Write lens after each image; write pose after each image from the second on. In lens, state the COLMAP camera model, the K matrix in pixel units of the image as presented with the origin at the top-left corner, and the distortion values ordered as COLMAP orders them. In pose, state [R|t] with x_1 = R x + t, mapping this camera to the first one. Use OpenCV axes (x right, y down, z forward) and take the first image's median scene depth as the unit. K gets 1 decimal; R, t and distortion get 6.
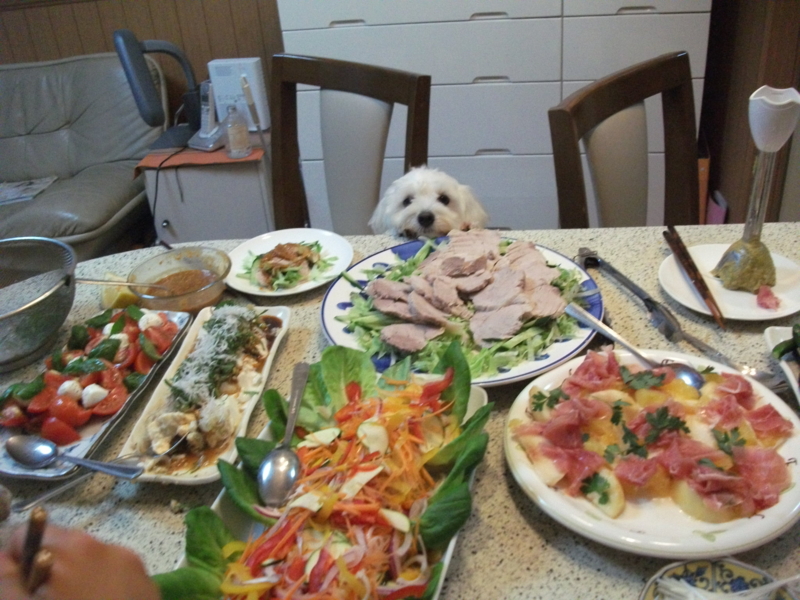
lens RADIAL K [[799.5, 0, 400.9], [0, 799.5, 301.0], [0, 0, 1]] dist [-0.101206, 0.000000]
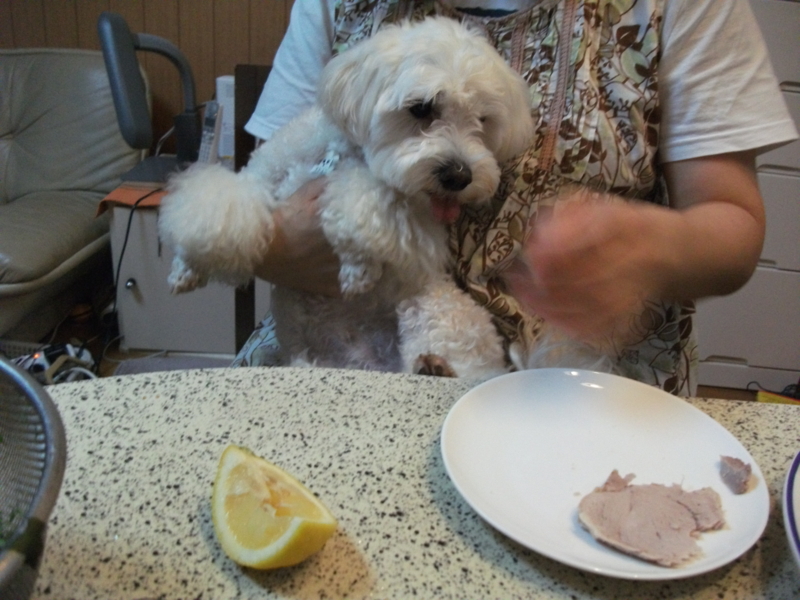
lens RADIAL K [[799.5, 0, 394.1], [0, 799.5, 304.4], [0, 0, 1]] dist [-0.101206, 0.000000]
pose [[0.988476, 0.120523, 0.091599, -0.122567], [-0.111469, 0.988899, -0.098254, -0.034523], [-0.102424, 0.086912, 0.990937, 0.259884]]
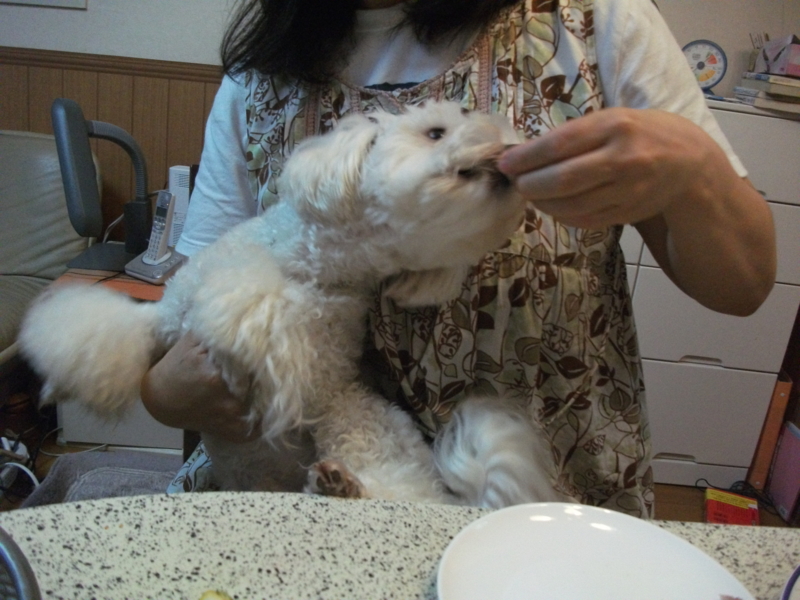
lens RADIAL K [[799.5, 0, 401.0], [0, 799.5, 293.6], [0, 0, 1]] dist [-0.101206, 0.000000]
pose [[0.975931, 0.150272, 0.158042, -0.133323], [-0.112821, 0.968083, -0.223799, -0.043865], [-0.186629, 0.200582, 0.961736, 0.264521]]
